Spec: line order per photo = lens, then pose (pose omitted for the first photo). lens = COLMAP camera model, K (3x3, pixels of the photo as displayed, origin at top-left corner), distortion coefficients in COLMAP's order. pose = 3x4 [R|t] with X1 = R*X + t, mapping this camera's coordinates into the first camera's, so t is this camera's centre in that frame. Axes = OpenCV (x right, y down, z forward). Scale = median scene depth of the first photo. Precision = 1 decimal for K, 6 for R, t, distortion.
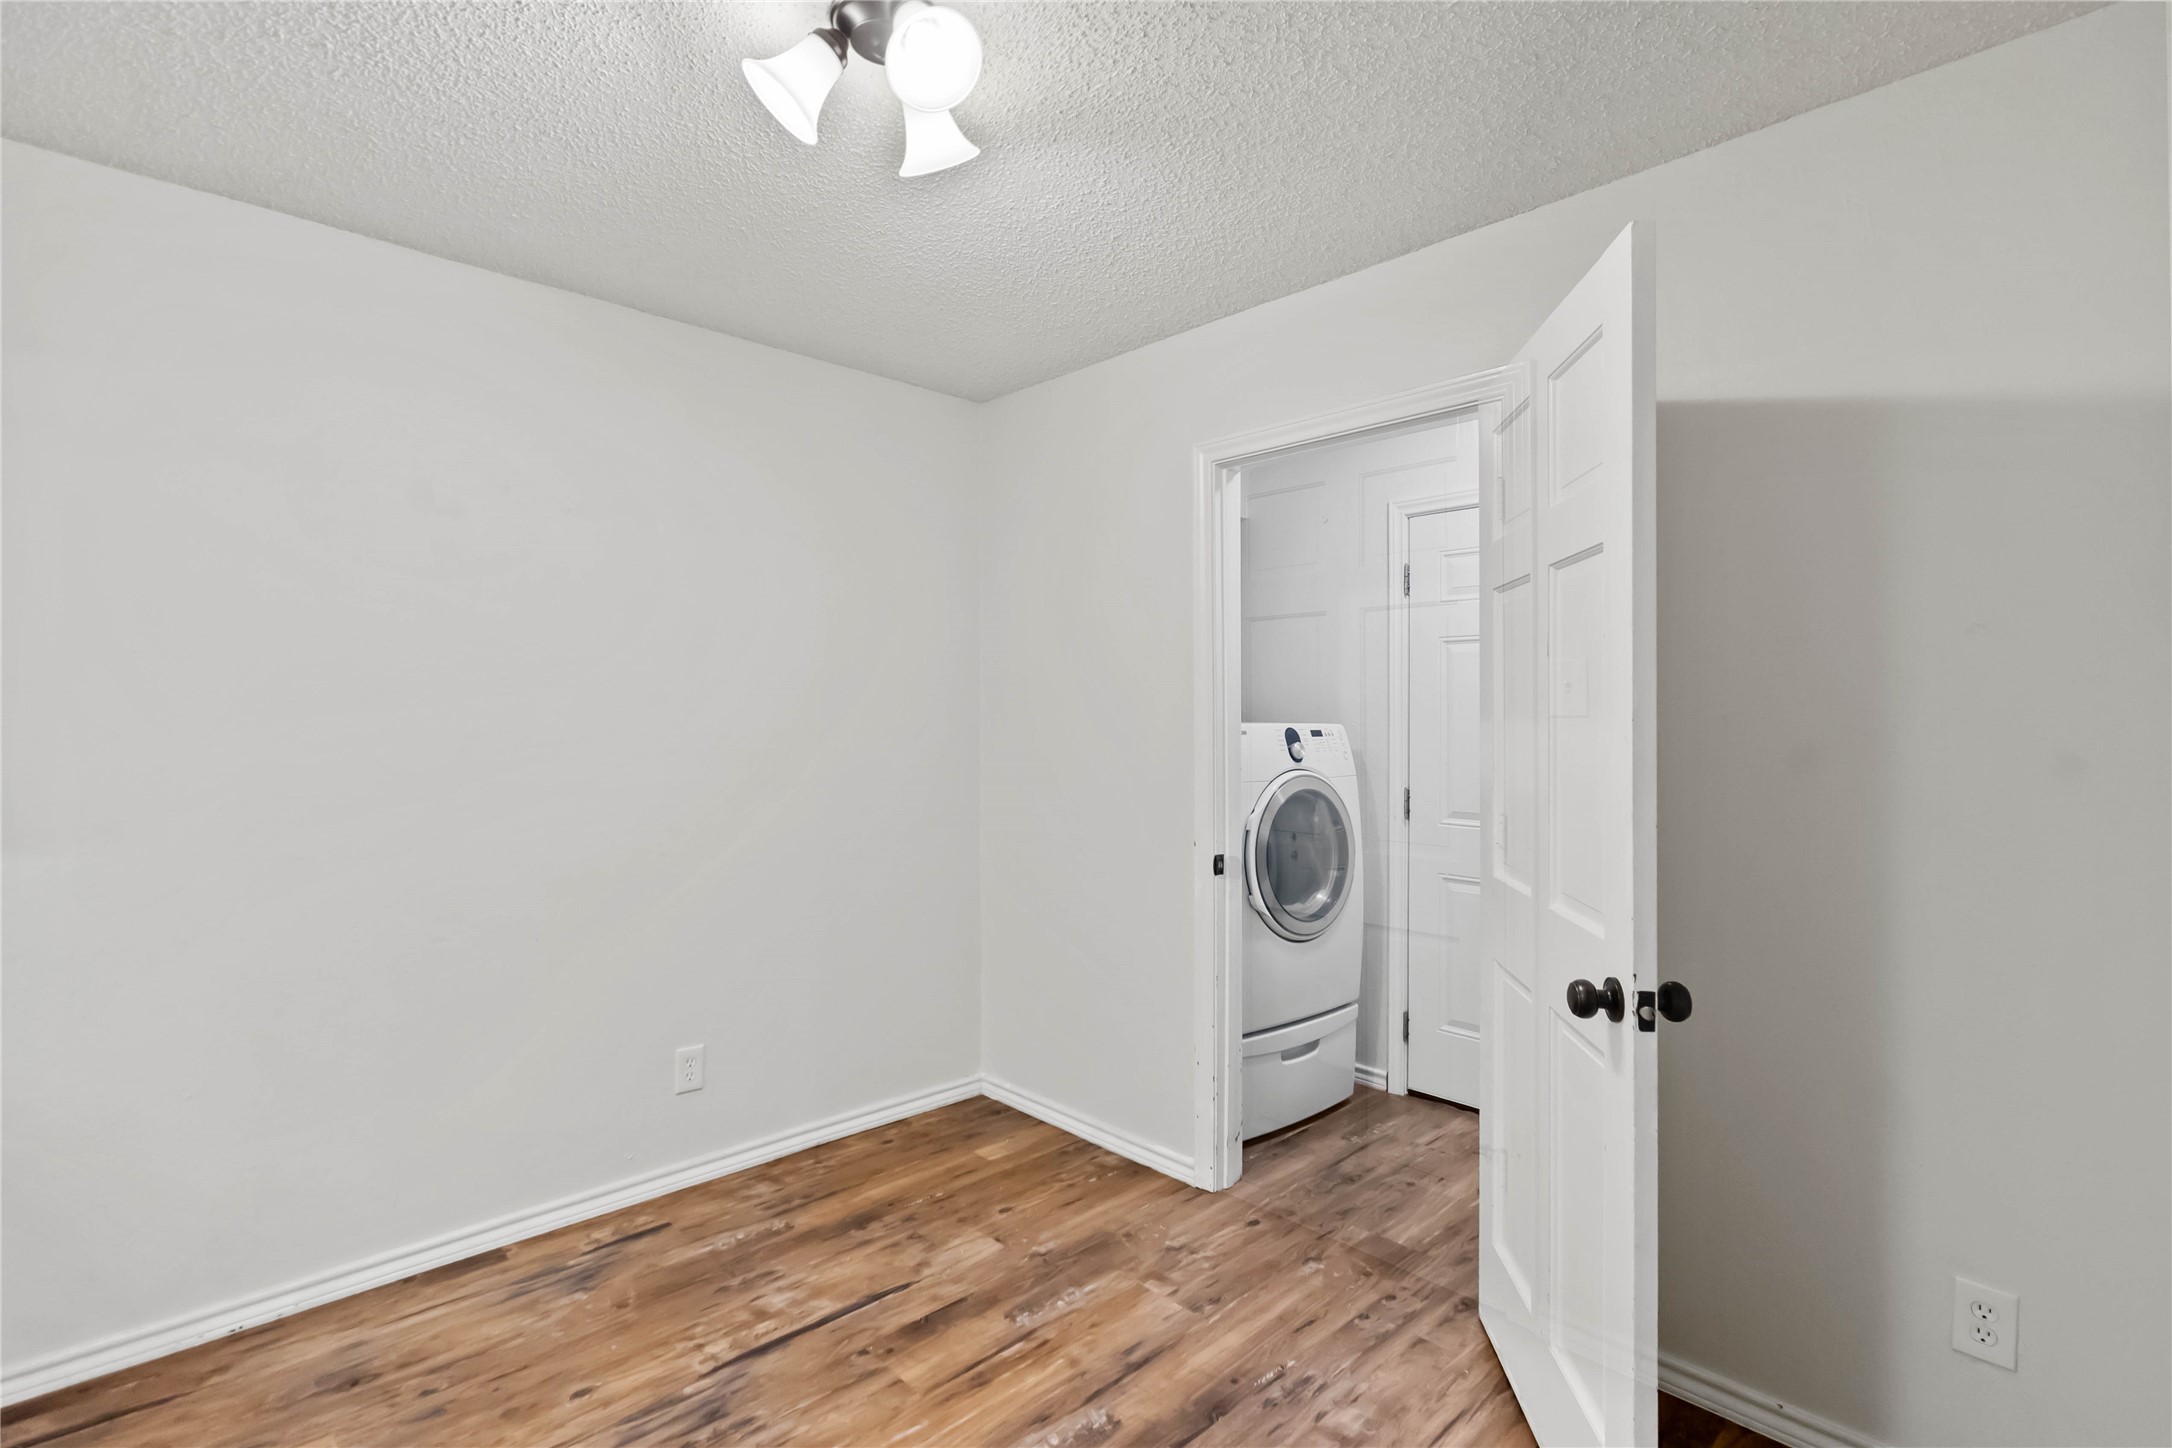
lens RADIAL K [[1009.0, 0, 1079.3], [0, 1009.0, 723.7], [0, 0, 1]] dist [-0.002021, 0.002053]
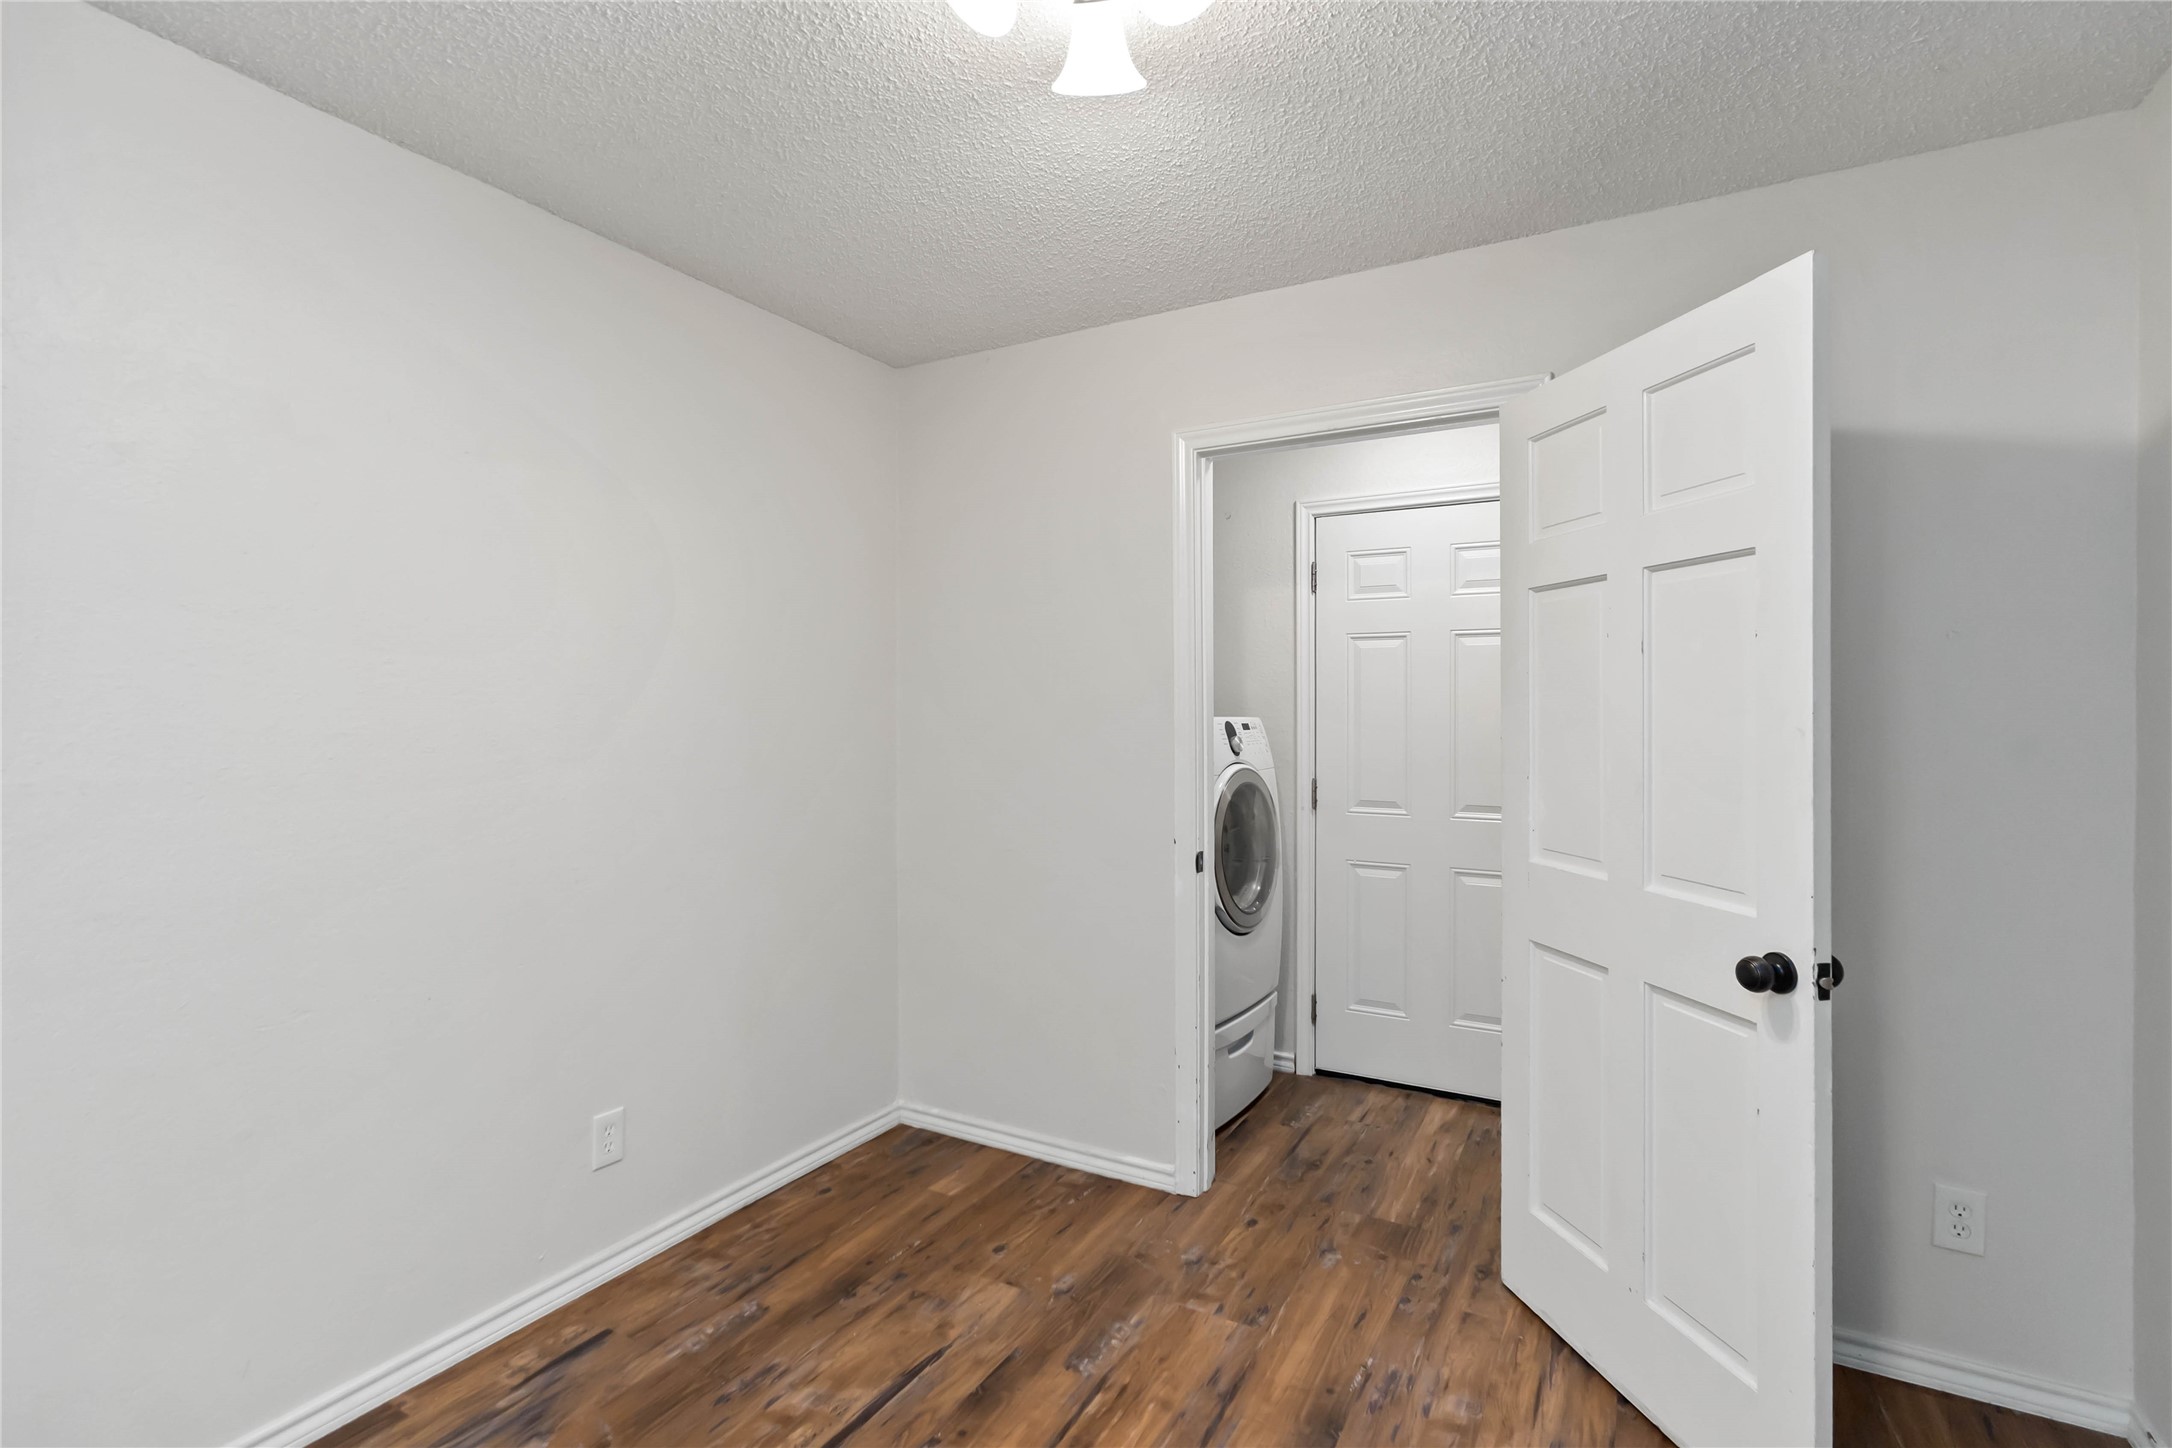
lens RADIAL K [[1009.0, 0, 1089.5], [0, 1009.0, 718.6], [0, 0, 1]] dist [-0.002021, 0.002053]
pose [[0.957247, -0.005275, 0.289222, -0.283560], [0.004893, 0.999986, 0.002044, -0.001785], [-0.289229, -0.000542, 0.957260, 0.108440]]
